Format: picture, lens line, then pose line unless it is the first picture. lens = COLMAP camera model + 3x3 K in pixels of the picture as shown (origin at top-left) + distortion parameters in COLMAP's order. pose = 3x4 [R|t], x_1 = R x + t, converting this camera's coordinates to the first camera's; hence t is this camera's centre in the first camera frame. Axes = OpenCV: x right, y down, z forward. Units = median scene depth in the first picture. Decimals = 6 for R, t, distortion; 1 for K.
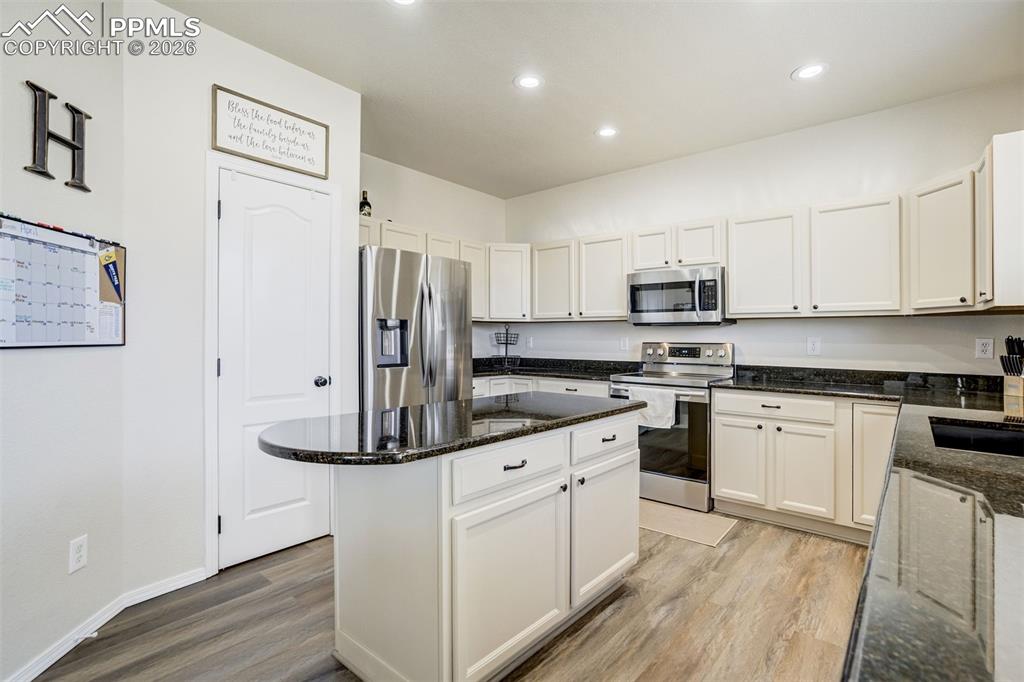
lens RADIAL K [[481.4, 0, 529.9], [0, 481.4, 335.1], [0, 0, 1]] dist [-0.021707, 0.002886]
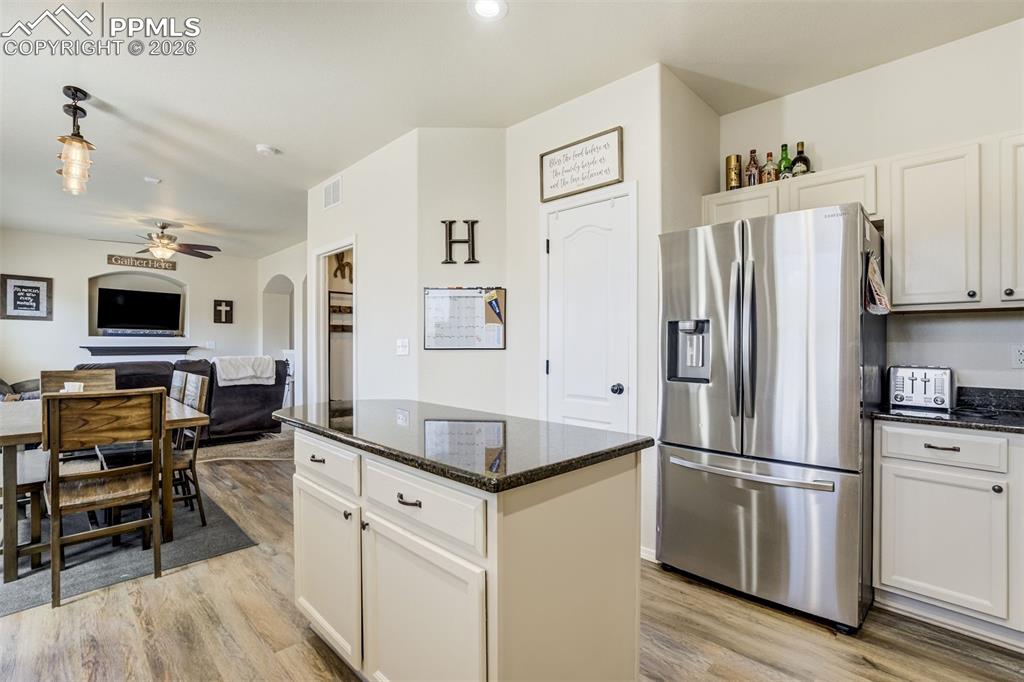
lens RADIAL K [[481.4, 0, 507.1], [0, 481.4, 347.0], [0, 0, 1]] dist [-0.021707, 0.002886]
pose [[-0.103167, 0.001703, -0.994663, 0.471124], [0.003535, 0.999993, 0.001346, 0.006525], [0.994658, -0.003377, -0.103173, 0.719542]]
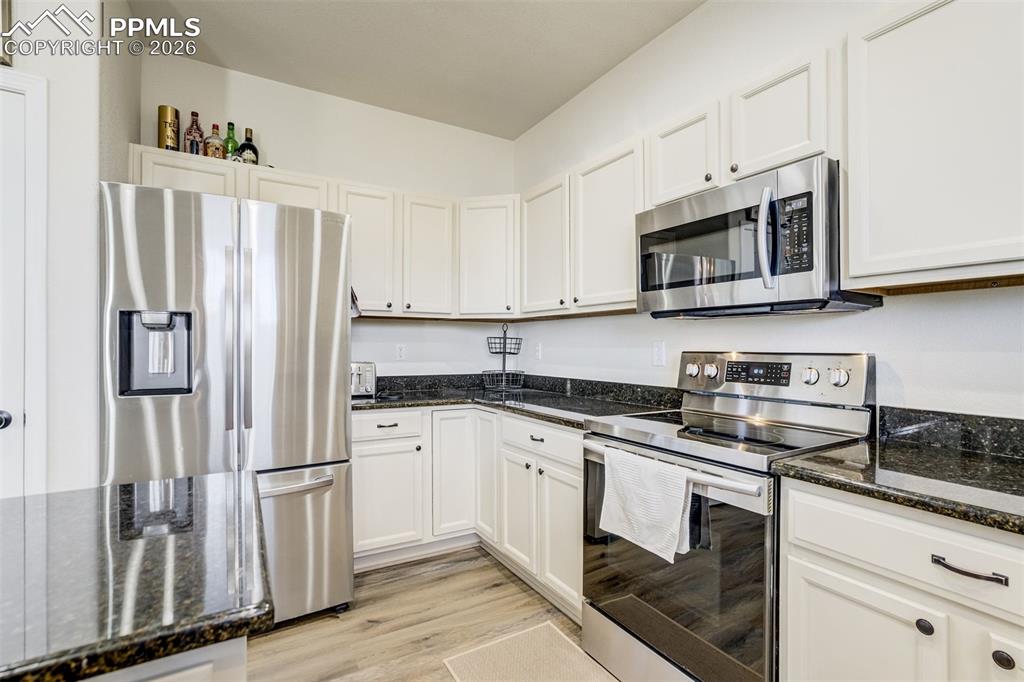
lens RADIAL K [[481.4, 0, 544.4], [0, 481.4, 348.2], [0, 0, 1]] dist [-0.021707, 0.002886]
pose [[0.952580, -0.002780, -0.304276, 0.293485], [0.006146, 0.999930, 0.010104, 0.006878], [0.304226, -0.011495, 0.952530, 0.550517]]
